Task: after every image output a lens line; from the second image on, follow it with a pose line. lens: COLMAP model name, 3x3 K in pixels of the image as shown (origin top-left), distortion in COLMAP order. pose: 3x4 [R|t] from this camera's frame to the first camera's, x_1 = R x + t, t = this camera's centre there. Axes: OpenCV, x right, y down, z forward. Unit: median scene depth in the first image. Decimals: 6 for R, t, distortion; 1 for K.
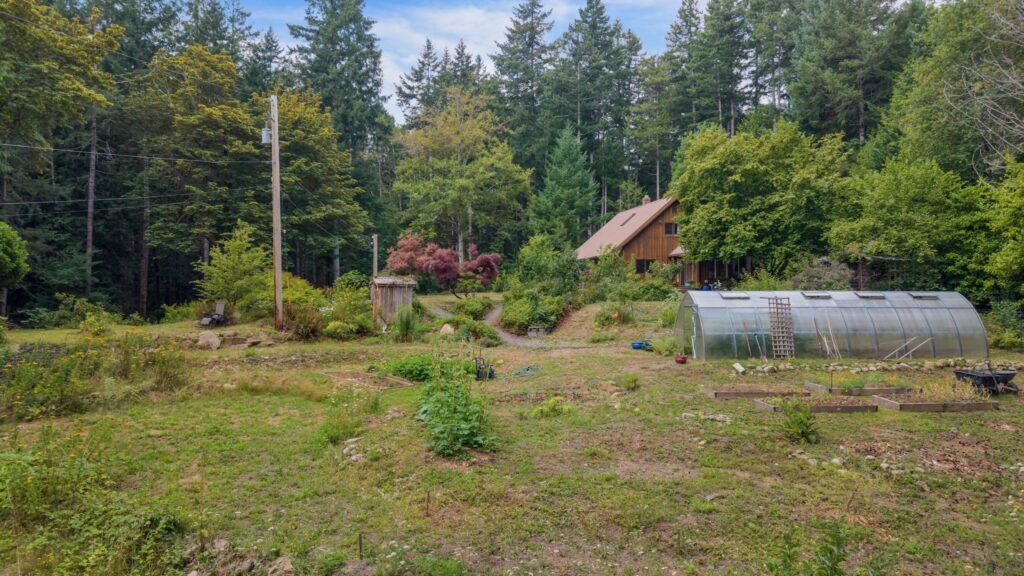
lens RADIAL K [[665.7, 0, 512.0], [0, 665.7, 288.0], [0, 0, 1]] dist [0.002938, -0.004662]
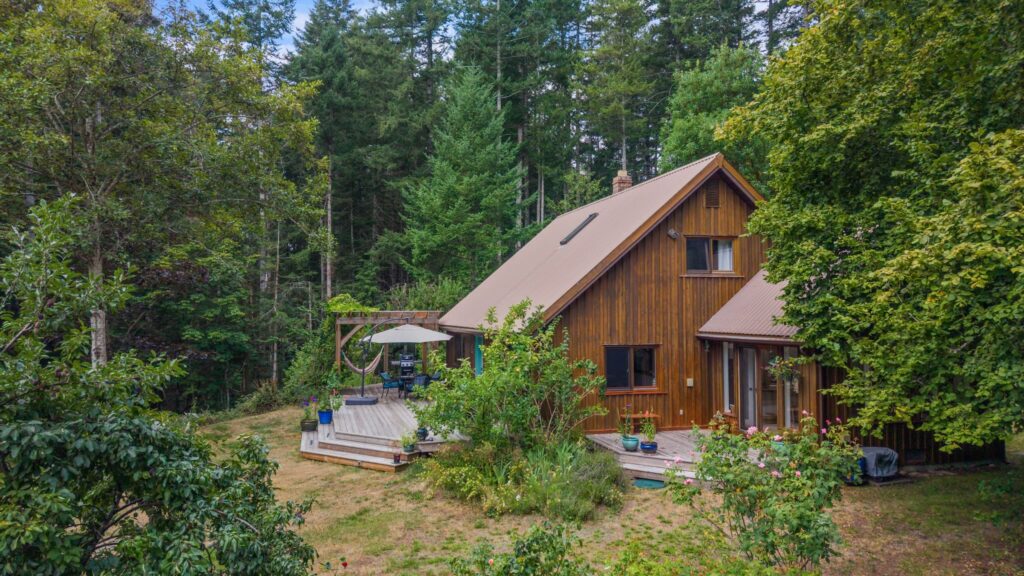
lens RADIAL K [[665.7, 0, 512.0], [0, 665.7, 288.0], [0, 0, 1]] dist [0.002938, -0.004662]
pose [[0.997213, -0.002725, 0.074552, 0.086905], [0.004337, 0.999760, -0.021470, -0.048751], [-0.074475, 0.021733, 0.996986, 0.503598]]
